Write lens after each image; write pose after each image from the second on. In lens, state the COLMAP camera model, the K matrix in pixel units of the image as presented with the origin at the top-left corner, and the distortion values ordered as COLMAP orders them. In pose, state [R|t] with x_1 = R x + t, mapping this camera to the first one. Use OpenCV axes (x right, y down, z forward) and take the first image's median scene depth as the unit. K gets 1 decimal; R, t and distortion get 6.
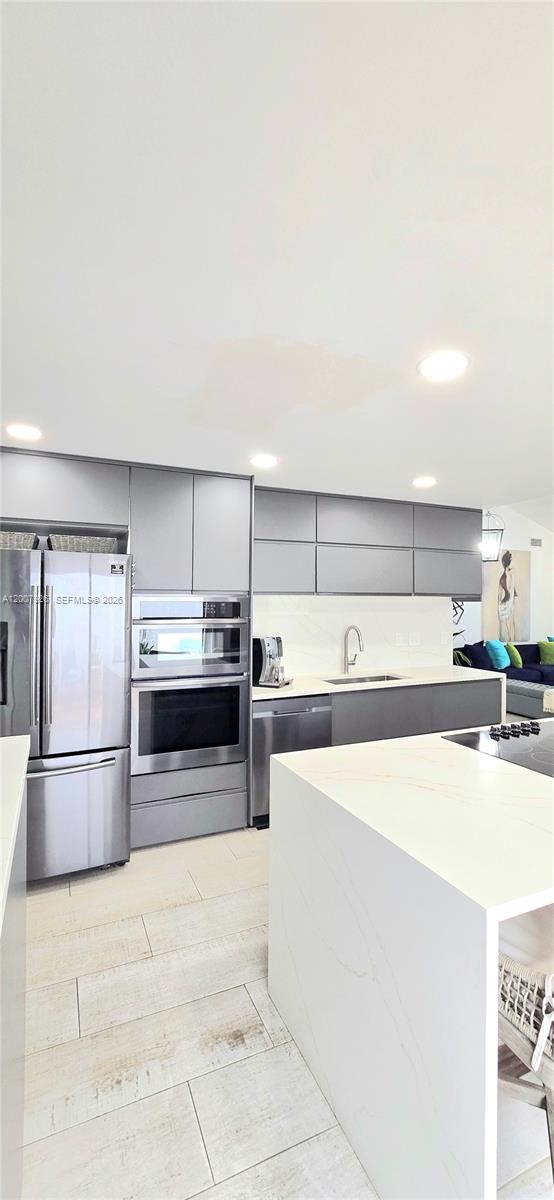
lens RADIAL K [[495.8, 0, 277.0], [0, 495.8, 600.0], [0, 0, 1]] dist [-0.000475, -0.000239]
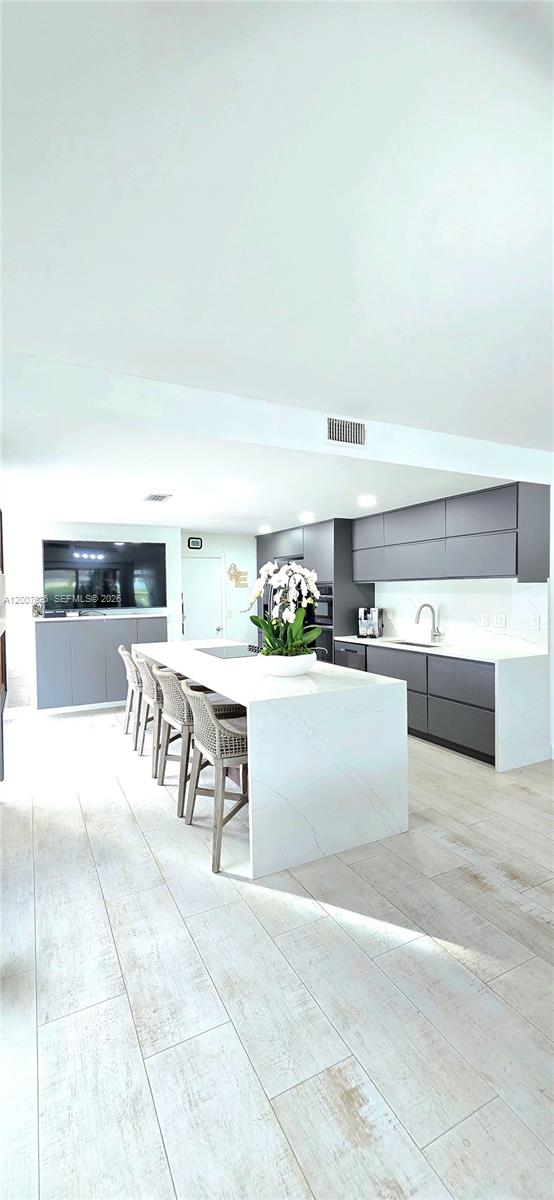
lens RADIAL K [[495.8, 0, 277.0], [0, 495.8, 600.0], [0, 0, 1]] dist [-0.000475, -0.000239]
pose [[0.051561, 0.017381, -0.998519, 1.521426], [0.017957, 0.999671, 0.018328, 0.013270], [0.998508, -0.018875, 0.051232, 0.590261]]
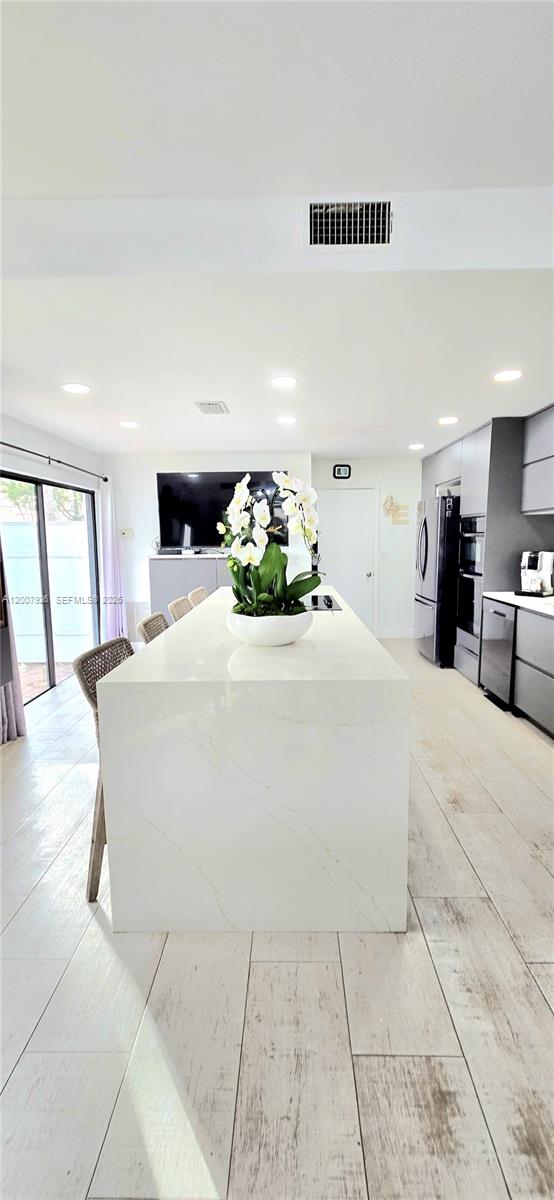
lens RADIAL K [[502.6, 0, 274.8], [0, 502.6, 603.1], [0, 0, 1]] dist [0.001465, 0.000256]
pose [[-0.429824, 0.119945, -0.894910, 1.193170], [0.011638, 0.991791, 0.127341, 0.037186], [0.902838, 0.044319, -0.427692, 0.897383]]
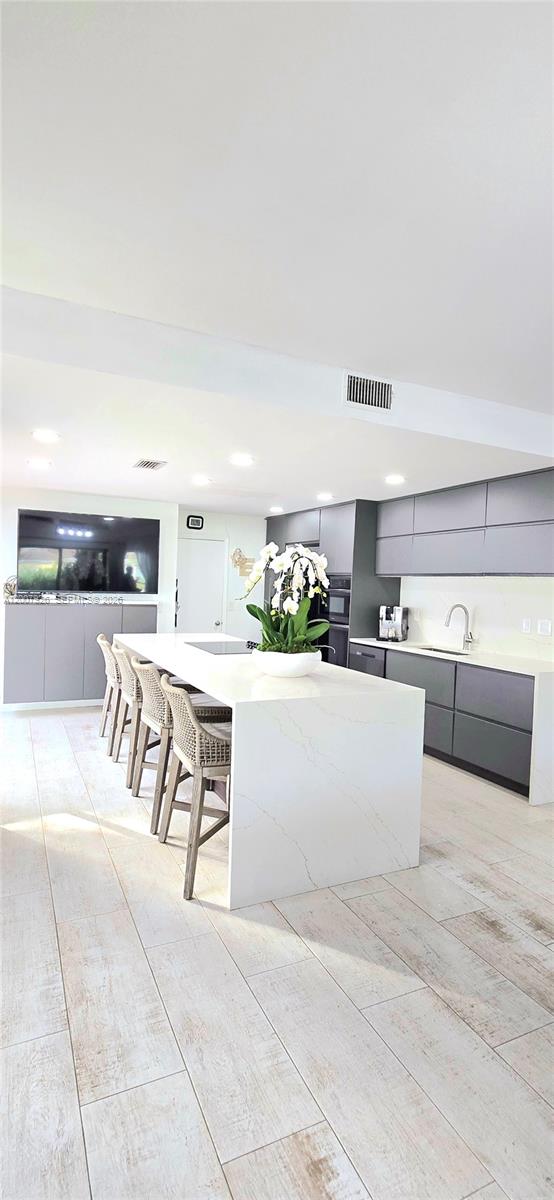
lens RADIAL K [[574.5, 0, 277.0], [0, 574.5, 600.0], [0, 0, 1]] dist [-0.001063, 0.000409]
pose [[0.022798, 0.025328, -0.999419, 1.512778], [-0.031456, 0.999202, 0.024605, 0.026445], [0.999245, 0.030876, 0.023576, 0.611643]]
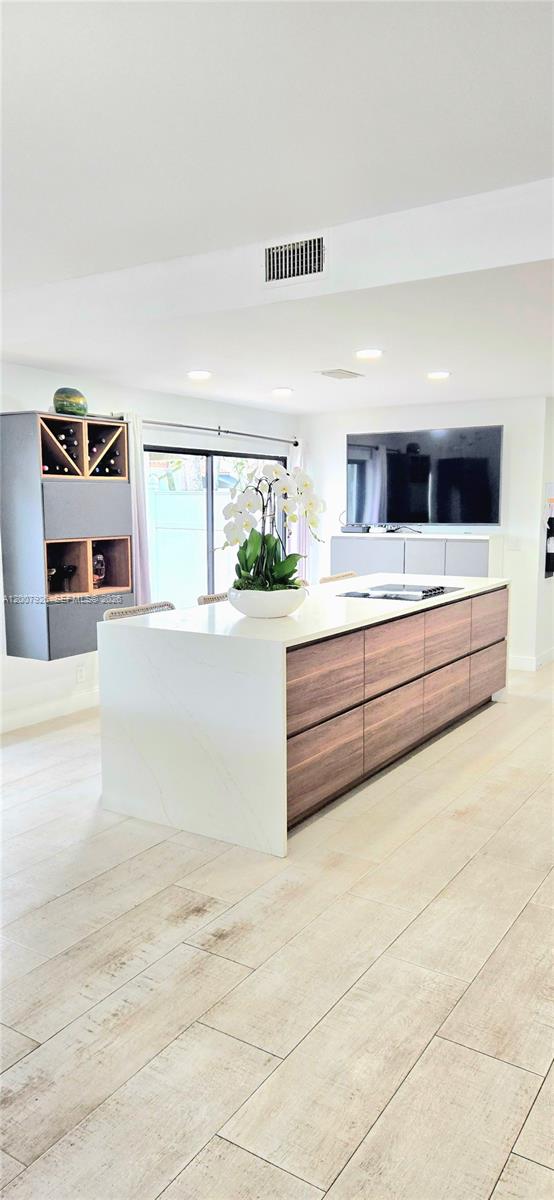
lens RADIAL K [[803.9, 0, 280.0], [0, 803.9, 615.9], [0, 0, 1]] dist [0.034671, -0.000742]
pose [[-0.836999, 0.074447, -0.542116, 1.225092], [-0.000928, 0.990507, 0.137456, 0.013270], [0.547204, 0.115554, -0.828985, 1.501102]]
